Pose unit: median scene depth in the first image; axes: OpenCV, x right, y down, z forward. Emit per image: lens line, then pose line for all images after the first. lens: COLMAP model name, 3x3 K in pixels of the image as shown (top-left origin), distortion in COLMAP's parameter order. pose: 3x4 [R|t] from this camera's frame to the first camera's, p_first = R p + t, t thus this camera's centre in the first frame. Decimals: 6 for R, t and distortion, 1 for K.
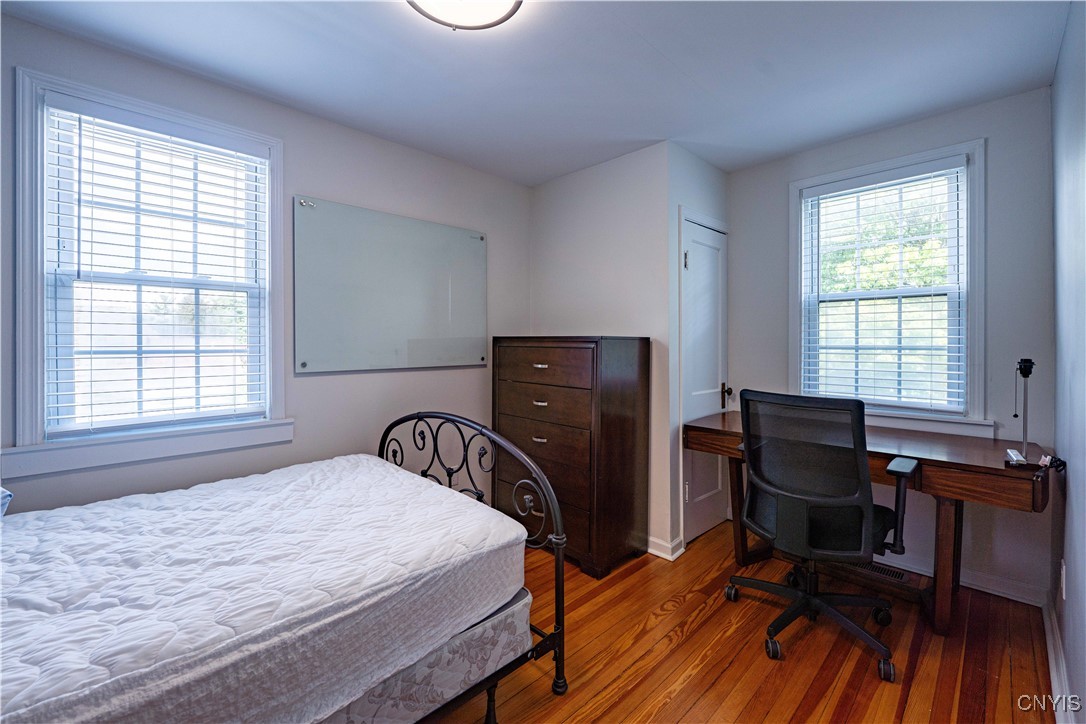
lens RADIAL K [[465.6, 0, 535.5], [0, 465.6, 345.4], [0, 0, 1]] dist [-0.001690, -0.000470]
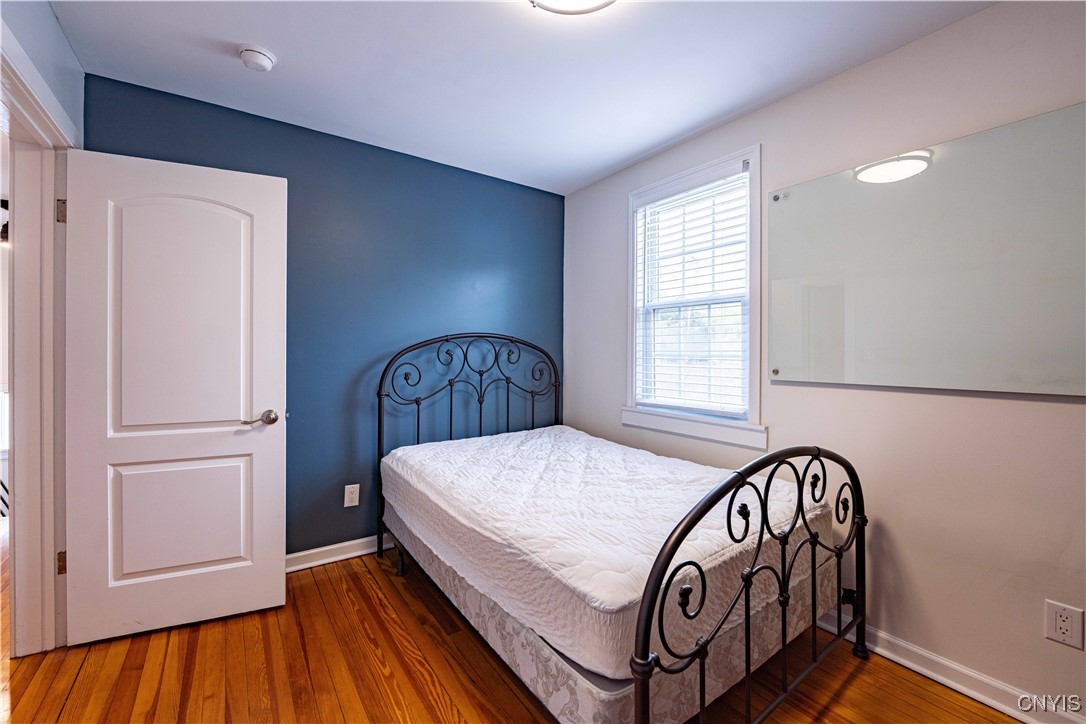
lens RADIAL K [[465.6, 0, 535.5], [0, 465.6, 345.4], [0, 0, 1]] dist [-0.001690, -0.000470]
pose [[-0.183316, -0.007244, -0.983027, 0.693297], [-0.004295, 0.999969, -0.006568, -0.003841], [0.983045, 0.003018, -0.183342, 0.973704]]
